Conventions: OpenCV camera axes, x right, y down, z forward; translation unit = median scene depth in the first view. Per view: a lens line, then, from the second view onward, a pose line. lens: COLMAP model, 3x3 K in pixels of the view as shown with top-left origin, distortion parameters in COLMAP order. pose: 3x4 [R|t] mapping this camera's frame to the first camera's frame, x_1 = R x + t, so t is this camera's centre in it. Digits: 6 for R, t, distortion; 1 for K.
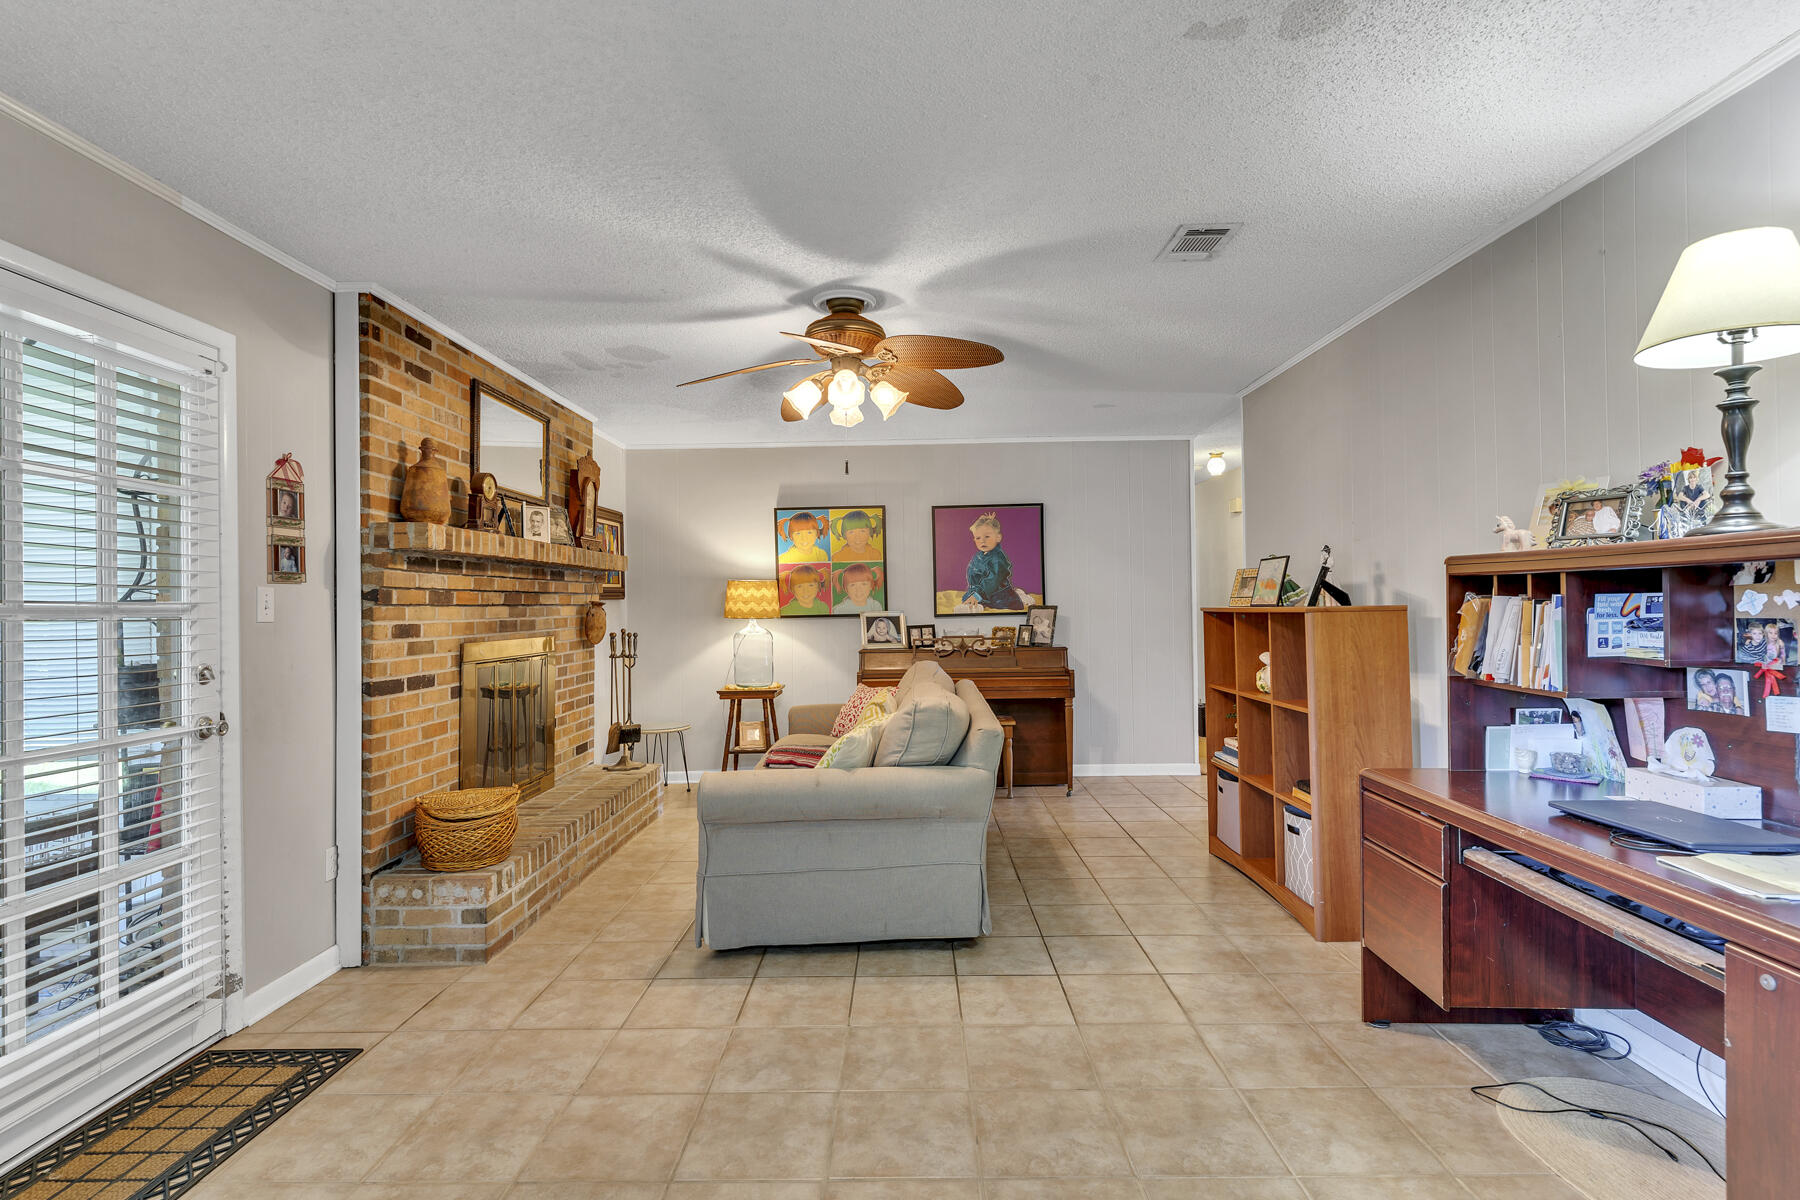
lens RADIAL K [[878.4, 0, 905.9], [0, 878.4, 595.9], [0, 0, 1]] dist [-0.001323, -0.000422]
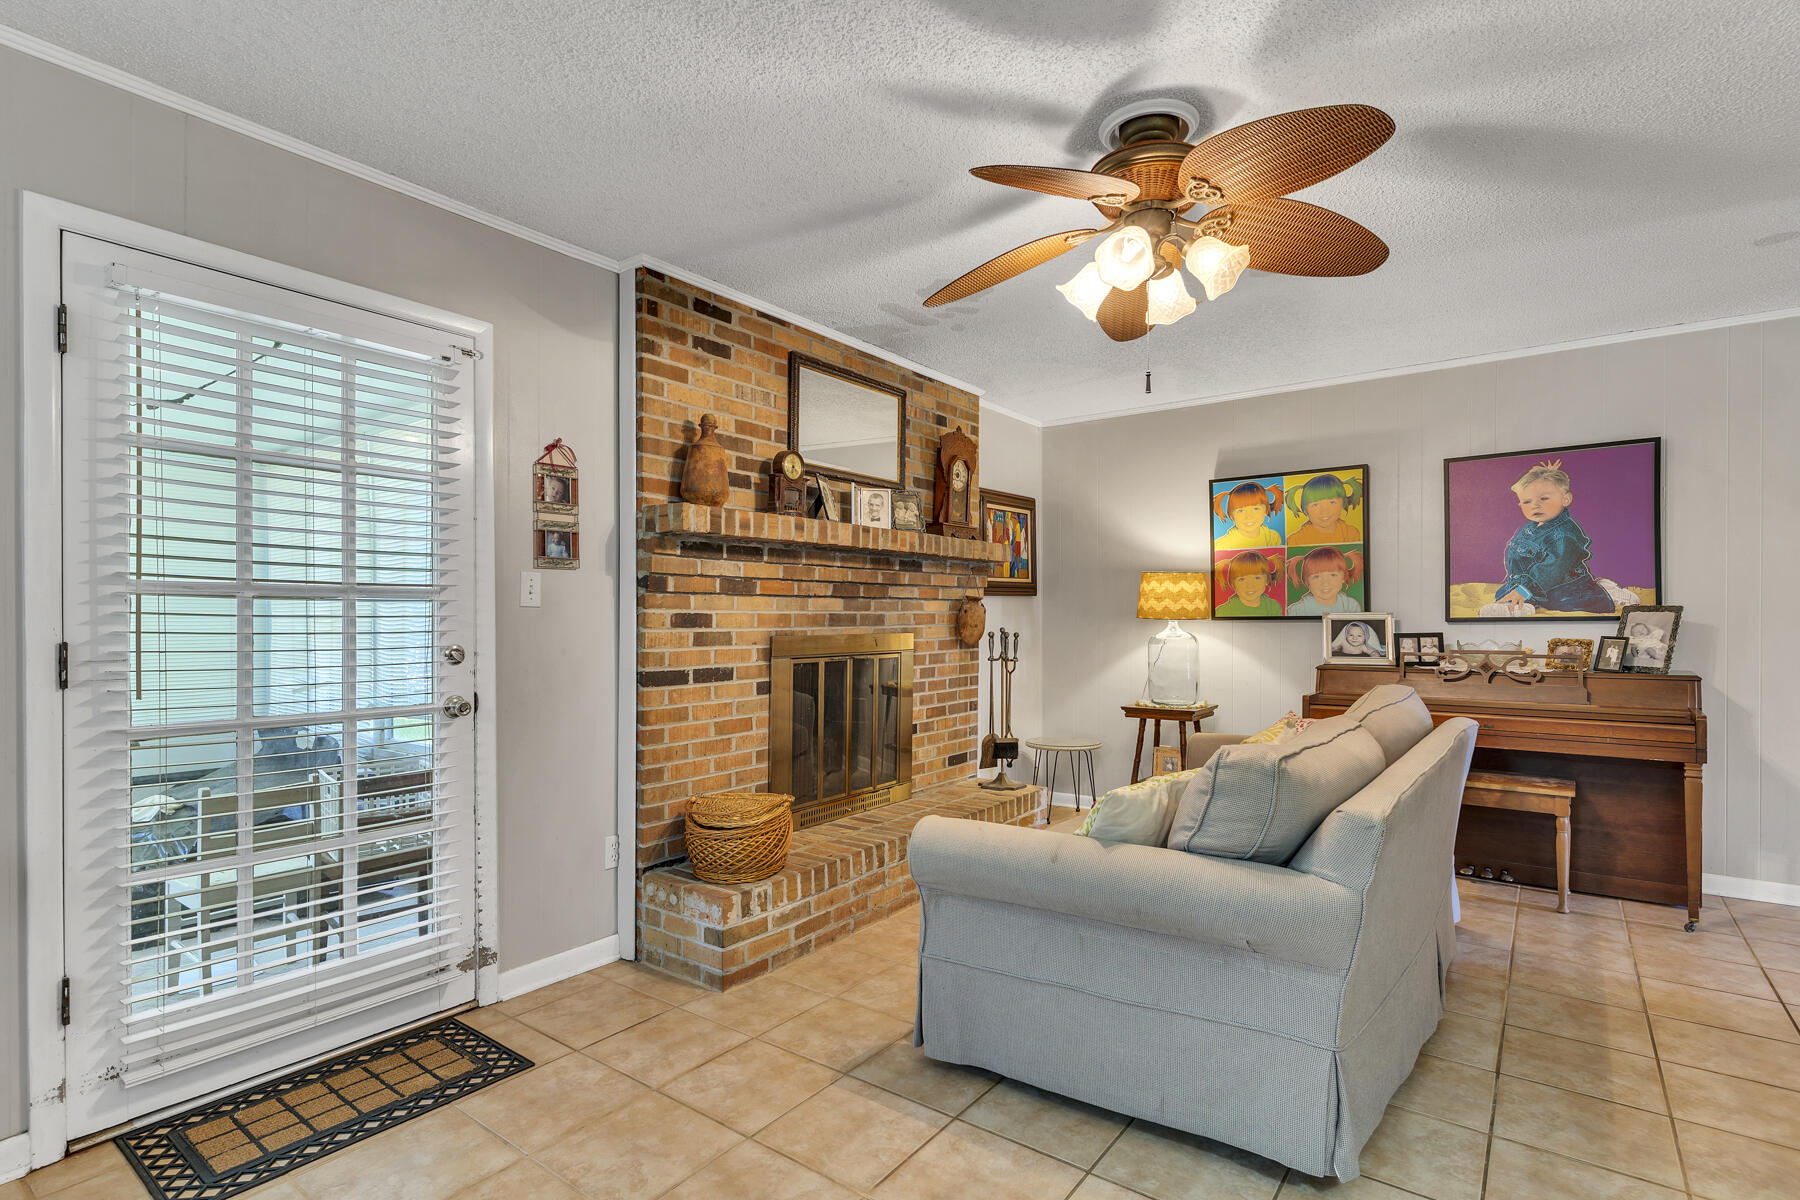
lens RADIAL K [[880.5, 0, 900.9], [0, 880.5, 619.7], [0, 0, 1]] dist [0.000106, 0.000211]
pose [[0.804252, 0.015220, -0.594093, 0.169570], [-0.004123, 0.999791, 0.020031, 0.017895], [0.594274, -0.013660, 0.804147, 0.341745]]
